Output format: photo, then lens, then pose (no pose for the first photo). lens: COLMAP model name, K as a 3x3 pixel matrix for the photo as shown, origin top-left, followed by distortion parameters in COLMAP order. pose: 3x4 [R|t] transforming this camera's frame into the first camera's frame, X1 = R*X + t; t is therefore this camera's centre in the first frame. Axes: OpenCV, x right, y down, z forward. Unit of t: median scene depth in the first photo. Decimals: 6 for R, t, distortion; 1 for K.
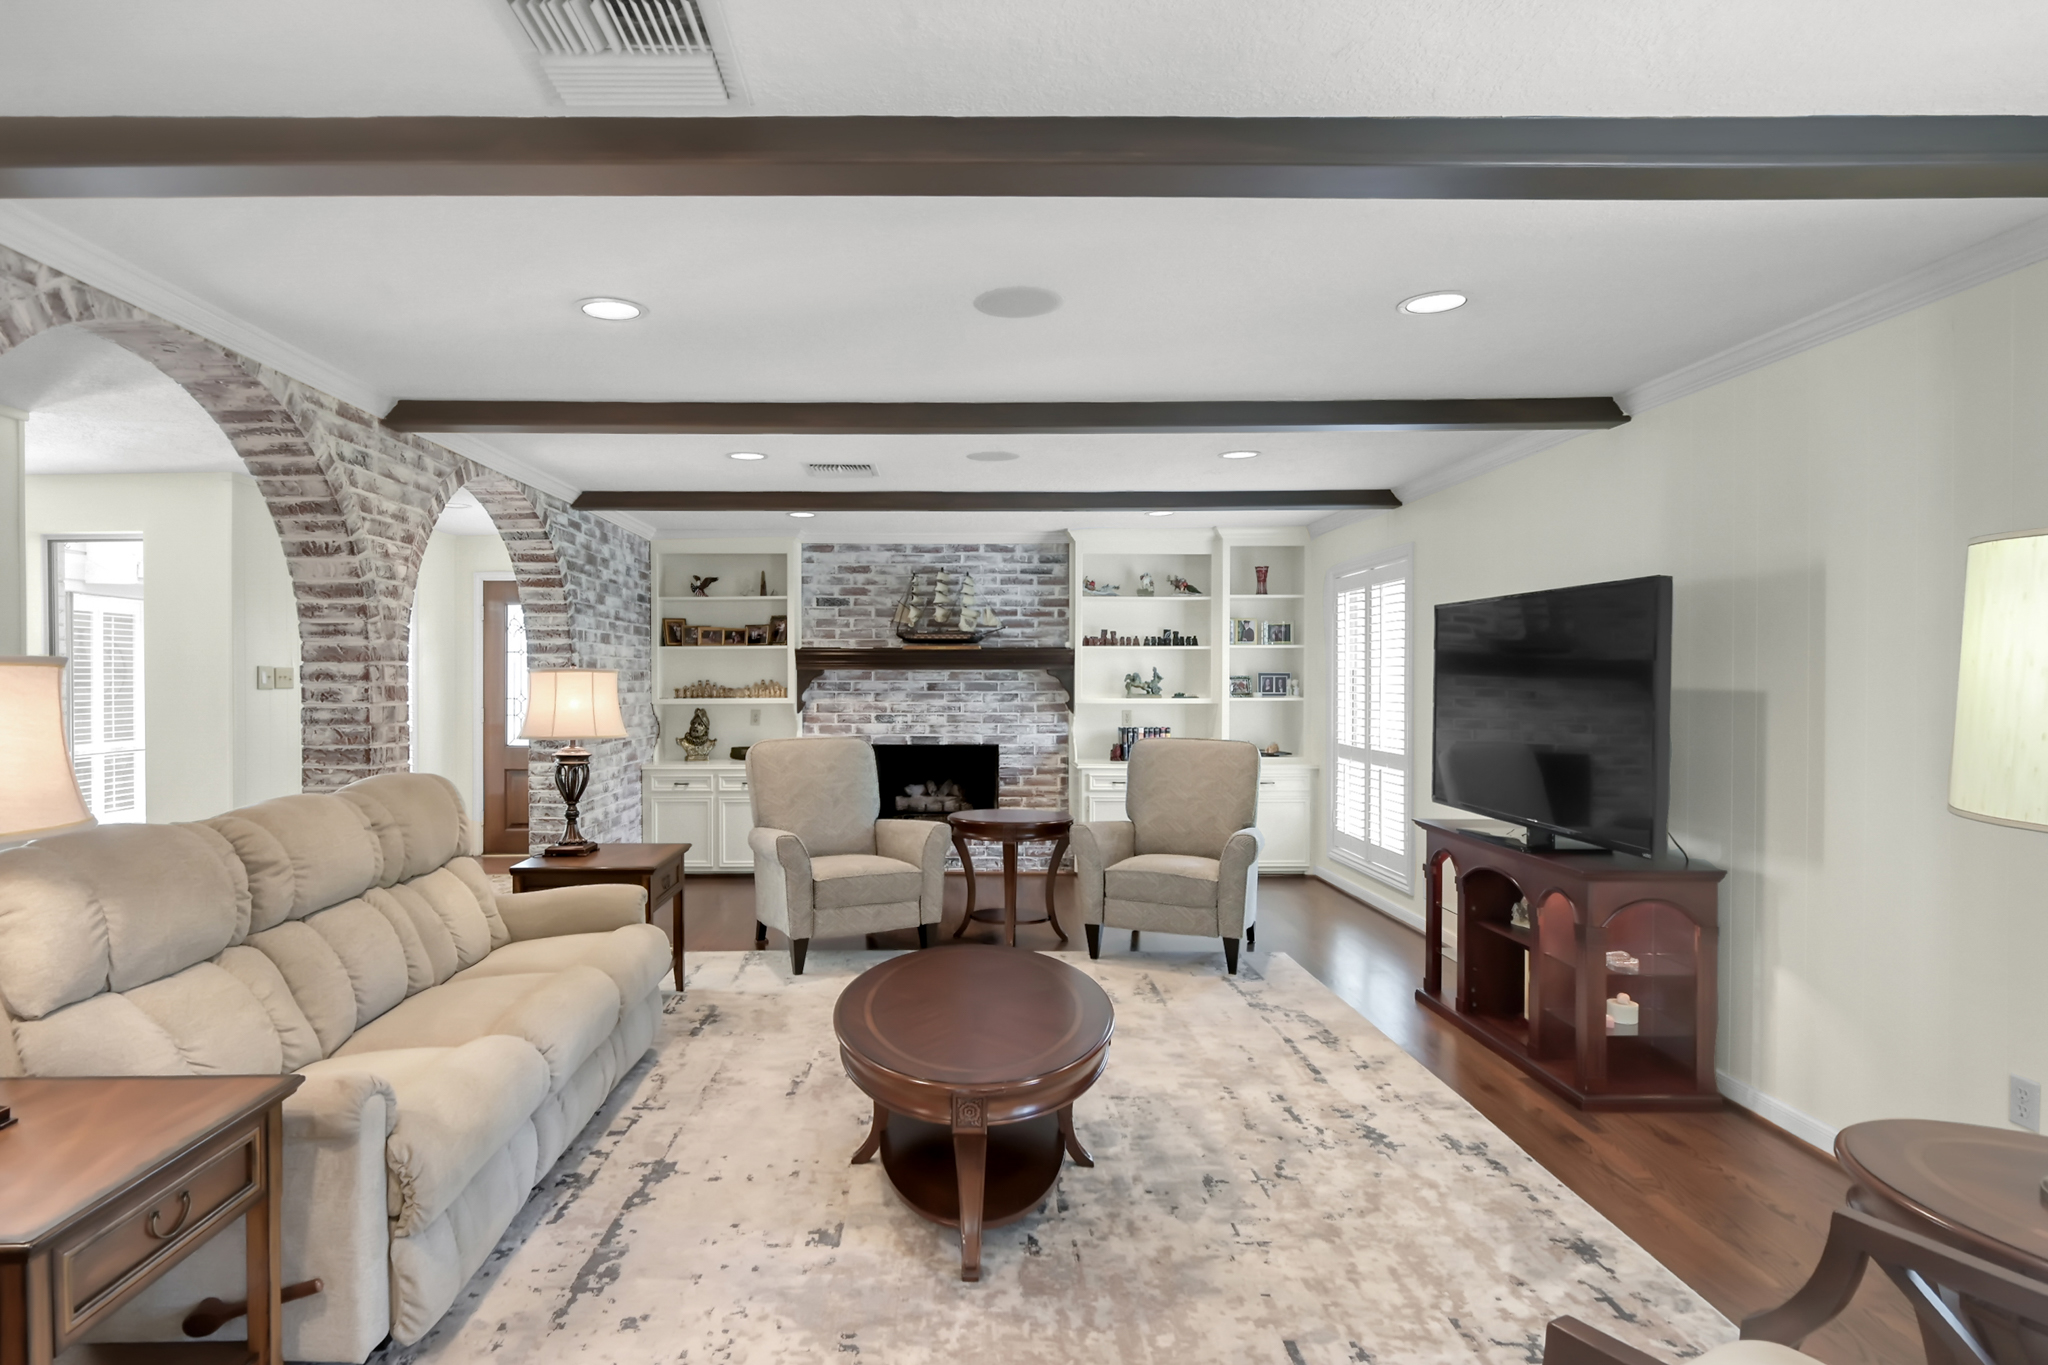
lens RADIAL K [[1052.0, 0, 1018.4], [0, 1052.0, 684.7], [0, 0, 1]] dist [-0.028114, 0.000469]
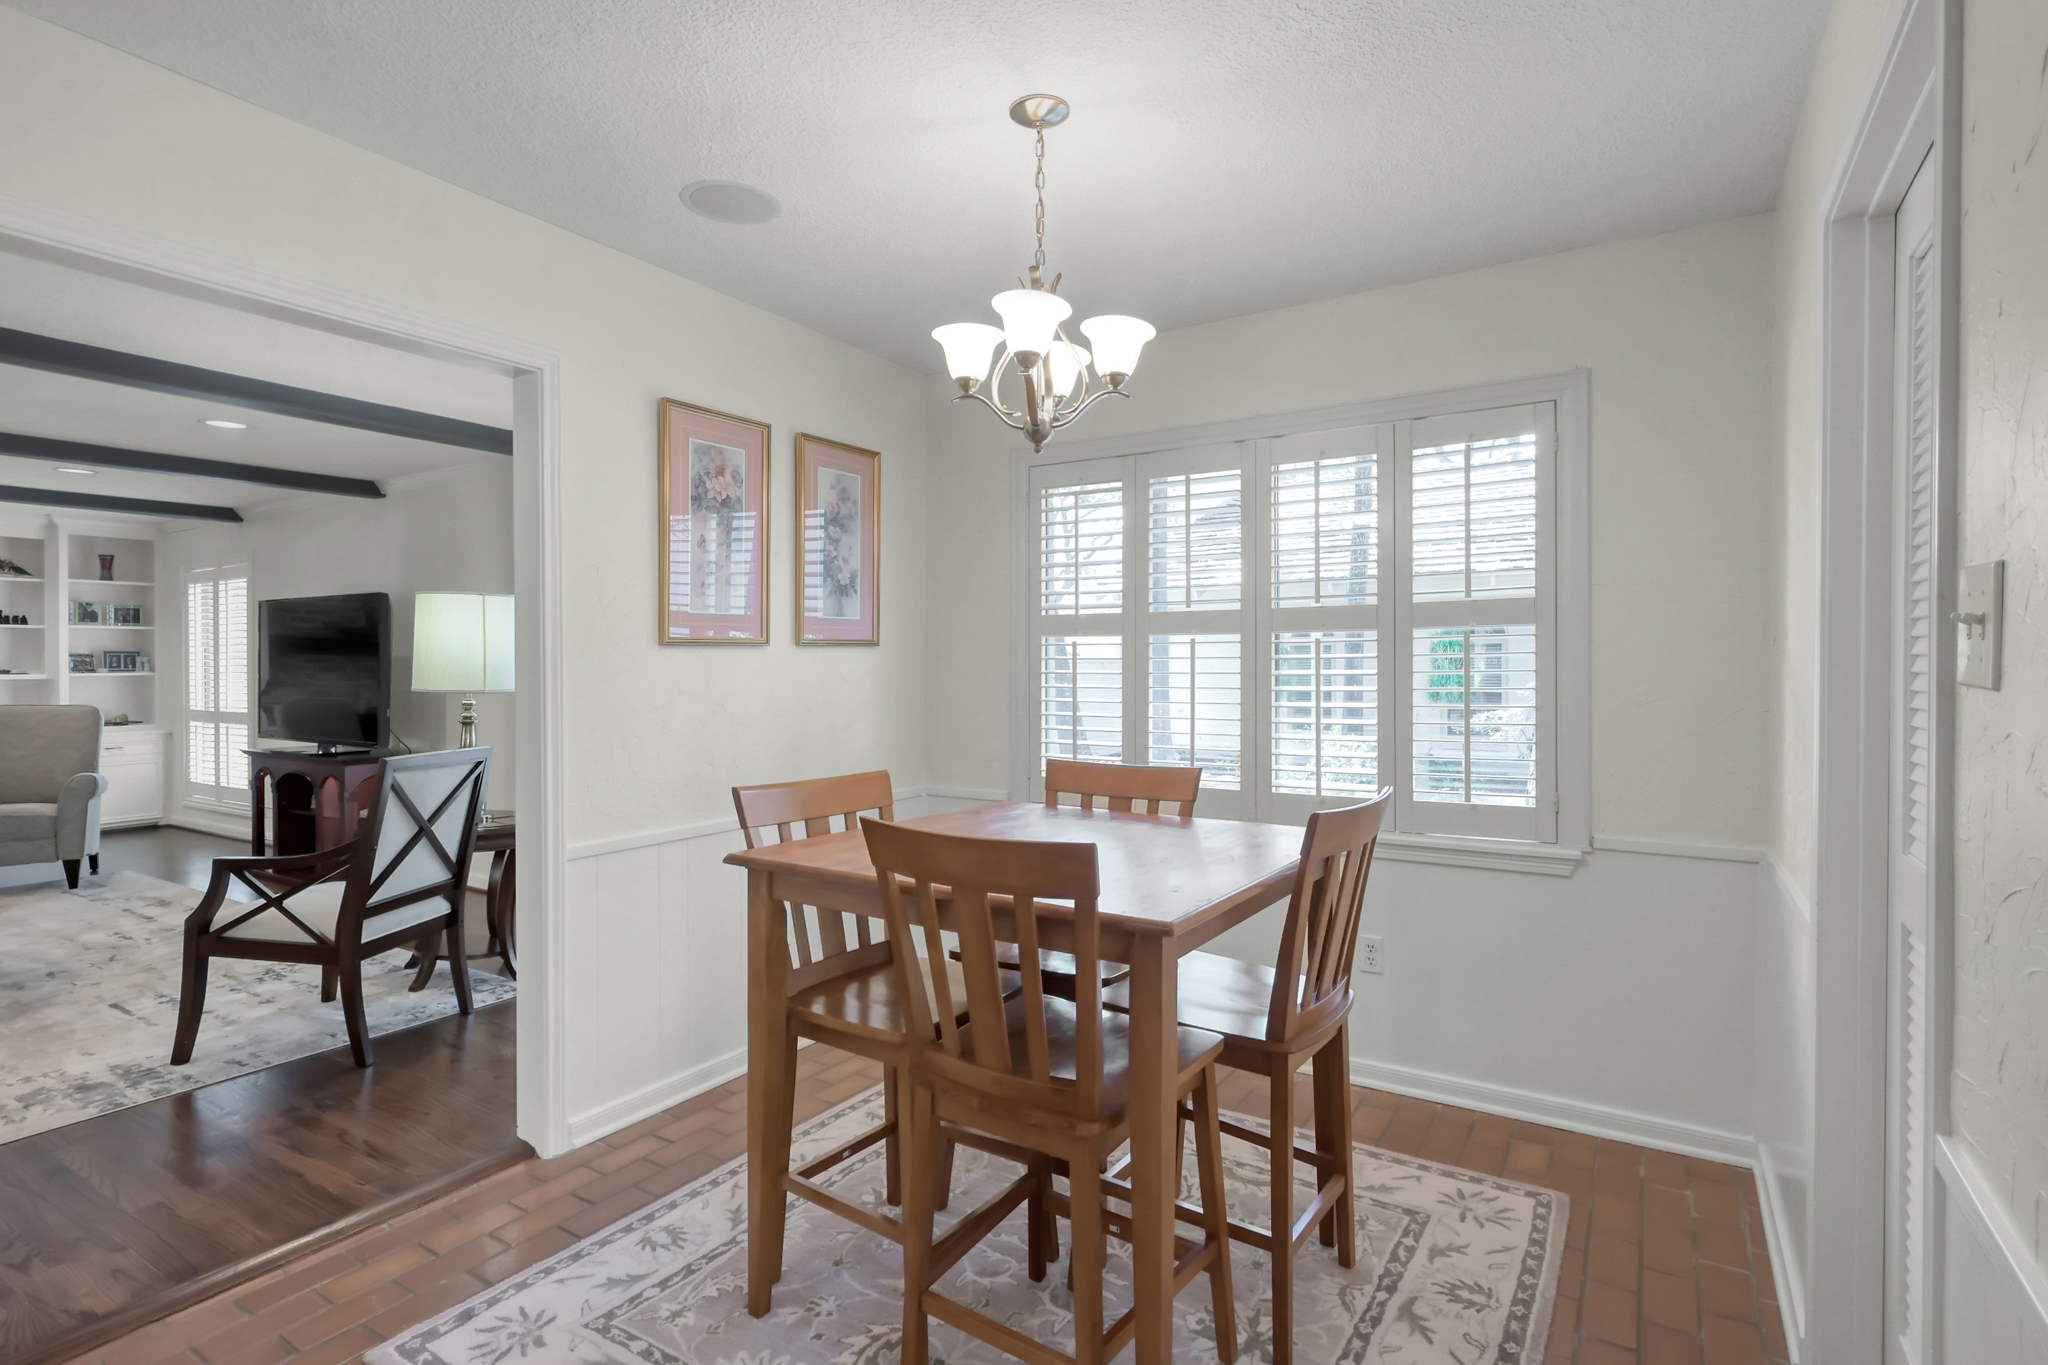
lens RADIAL K [[1020.9, 0, 1025.8], [0, 1020.9, 682.9], [0, 0, 1]] dist [-0.007287, 0.000952]
pose [[0.581216, -0.010311, 0.813684, -0.087870], [0.005702, 0.999947, 0.008598, 0.021475], [-0.813730, -0.000358, 0.581244, -0.467034]]
